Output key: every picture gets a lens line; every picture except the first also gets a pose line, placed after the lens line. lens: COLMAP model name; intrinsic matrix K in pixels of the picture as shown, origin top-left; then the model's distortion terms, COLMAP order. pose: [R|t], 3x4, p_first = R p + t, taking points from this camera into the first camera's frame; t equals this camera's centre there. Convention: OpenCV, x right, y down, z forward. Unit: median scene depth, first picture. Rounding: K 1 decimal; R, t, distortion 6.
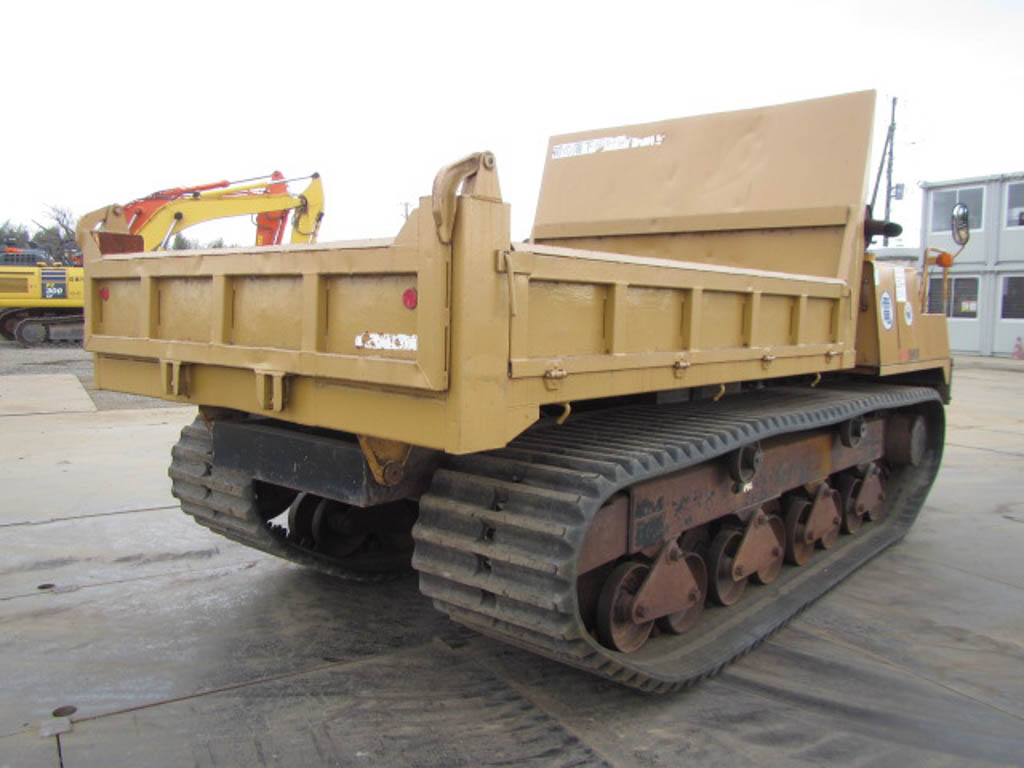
lens RADIAL K [[836.2, 0, 517.2], [0, 836.2, 382.1], [0, 0, 1]] dist [-0.001044, -0.000735]
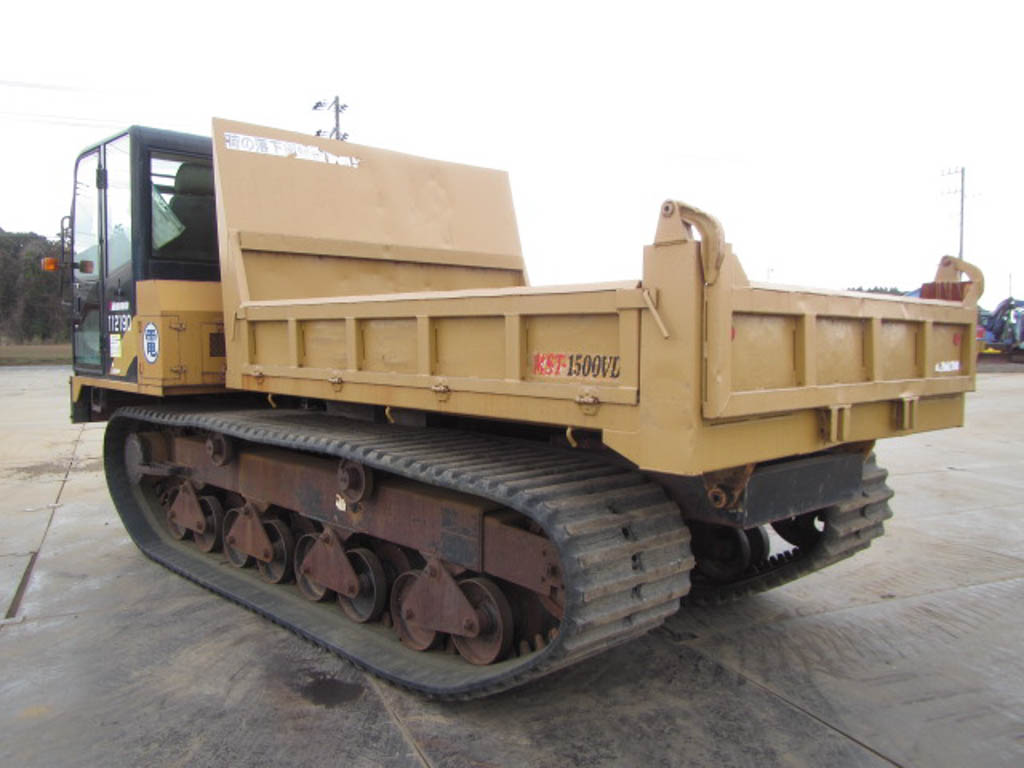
lens RADIAL K [[836.2, 0, 517.2], [0, 836.2, 382.1], [0, 0, 1]] dist [-0.001044, -0.000735]
pose [[0.119828, -0.082751, 0.989340, -1.110130], [0.085366, 0.993688, 0.072775, -0.124076], [-0.989118, 0.075736, 0.126136, 0.983939]]
